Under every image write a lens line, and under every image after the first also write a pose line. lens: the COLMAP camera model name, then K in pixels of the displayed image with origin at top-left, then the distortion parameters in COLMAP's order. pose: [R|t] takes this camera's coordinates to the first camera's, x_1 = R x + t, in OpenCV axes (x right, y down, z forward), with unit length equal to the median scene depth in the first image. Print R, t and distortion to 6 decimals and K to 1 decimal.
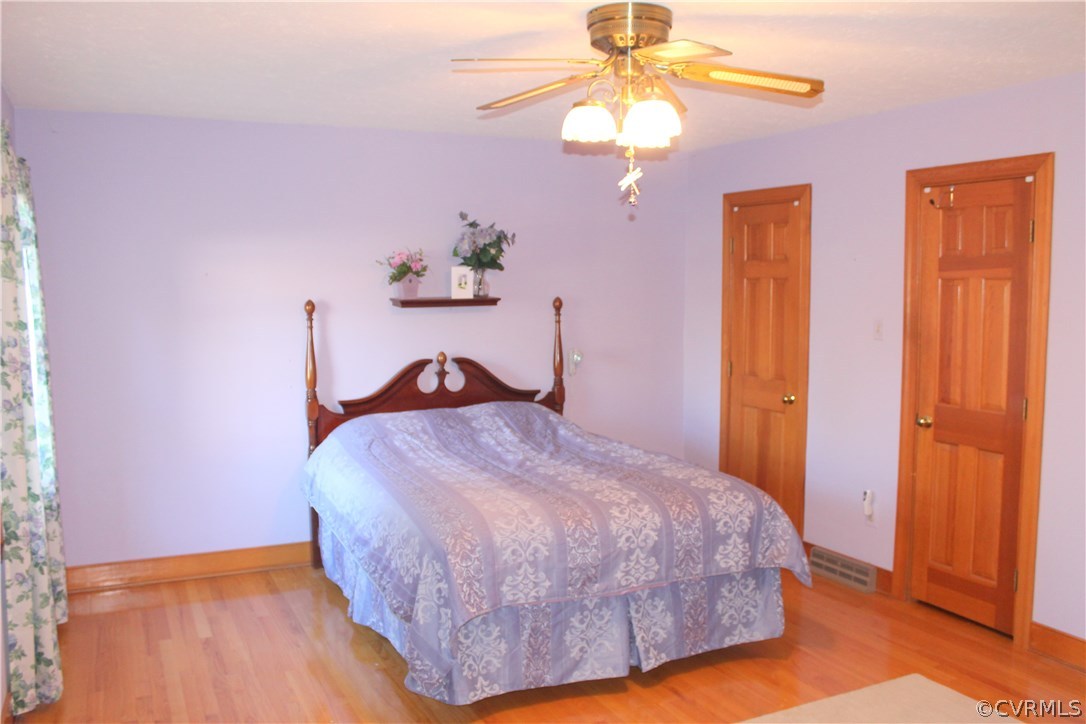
lens RADIAL K [[934.5, 0, 548.6], [0, 934.5, 357.3], [0, 0, 1]] dist [-0.144841, 0.136415]
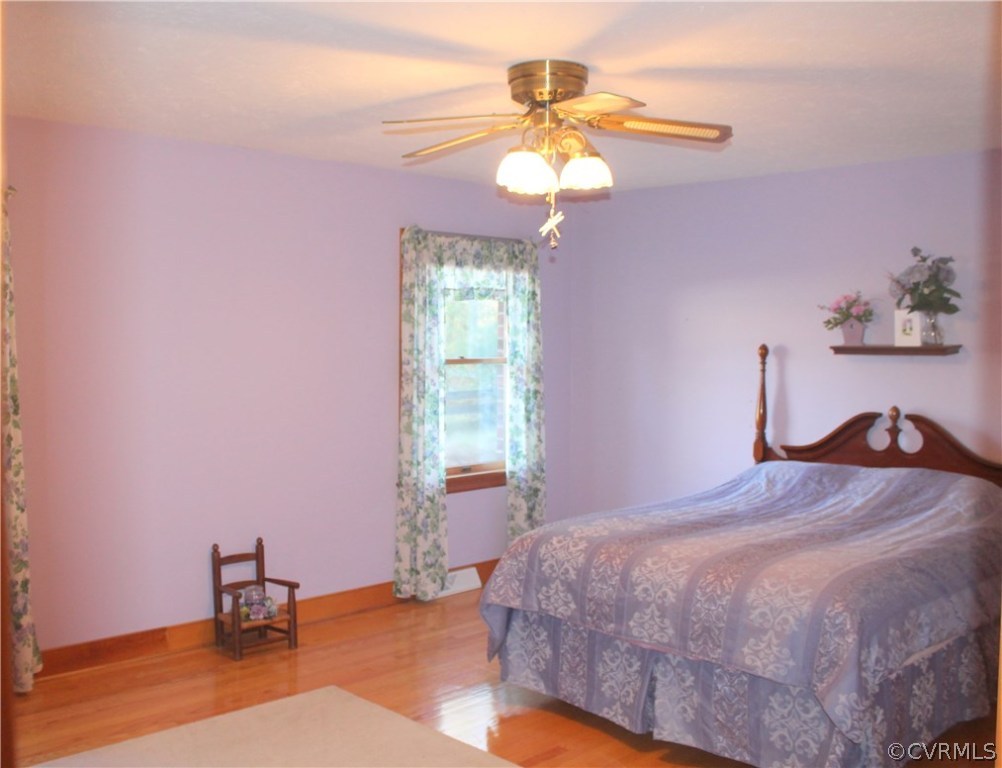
lens RADIAL K [[993.9, 0, 500.8], [0, 993.9, 397.7], [0, 0, 1]] dist [-0.024858, -0.005579]
pose [[0.348969, 0.064657, -0.934901, 0.900996], [-0.082068, 0.995893, 0.038242, -0.027034], [0.933534, 0.063380, 0.352842, 0.446823]]
